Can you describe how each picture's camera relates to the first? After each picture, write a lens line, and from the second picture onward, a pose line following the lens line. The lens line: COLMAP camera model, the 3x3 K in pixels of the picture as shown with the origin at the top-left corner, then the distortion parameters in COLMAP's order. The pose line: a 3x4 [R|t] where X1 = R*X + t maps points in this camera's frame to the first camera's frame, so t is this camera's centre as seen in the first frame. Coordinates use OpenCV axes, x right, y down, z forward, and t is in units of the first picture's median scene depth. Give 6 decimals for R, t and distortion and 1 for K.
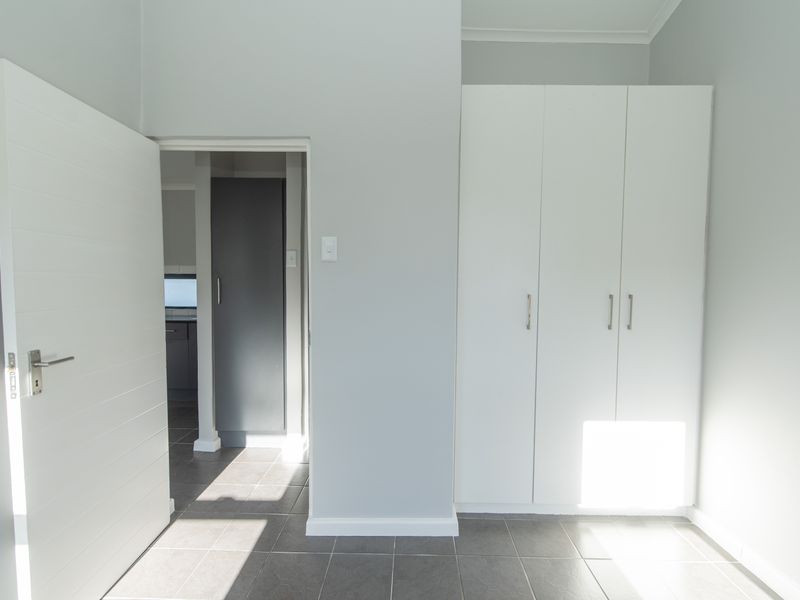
lens RADIAL K [[398.0, 0, 400.0], [0, 398.0, 300.0], [0, 0, 1]] dist [-0.000777, 0.000641]
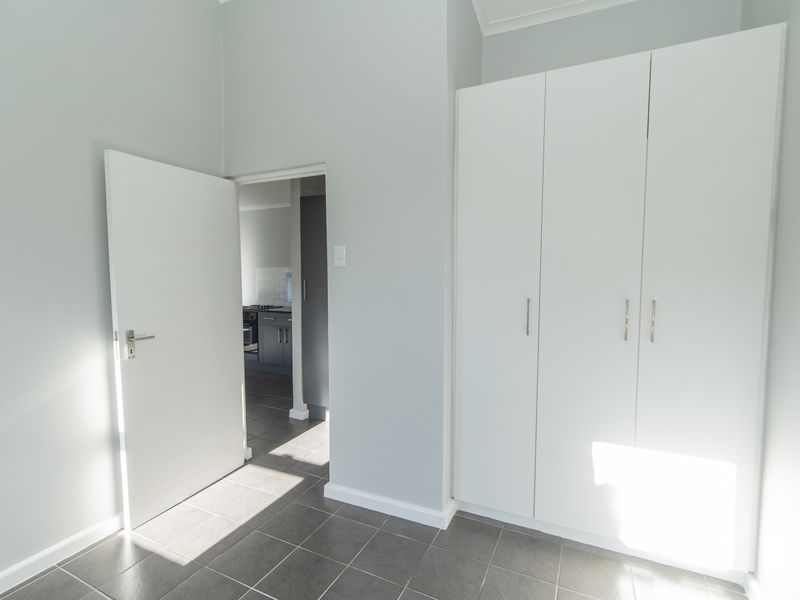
lens RADIAL K [[398.0, 0, 400.0], [0, 398.0, 300.0], [0, 0, 1]] dist [-0.000777, 0.000641]
pose [[0.907043, 0.017629, -0.420669, 0.446385], [-0.012475, 0.999810, 0.015001, -0.019445], [0.420853, -0.008359, 0.907090, 0.013691]]
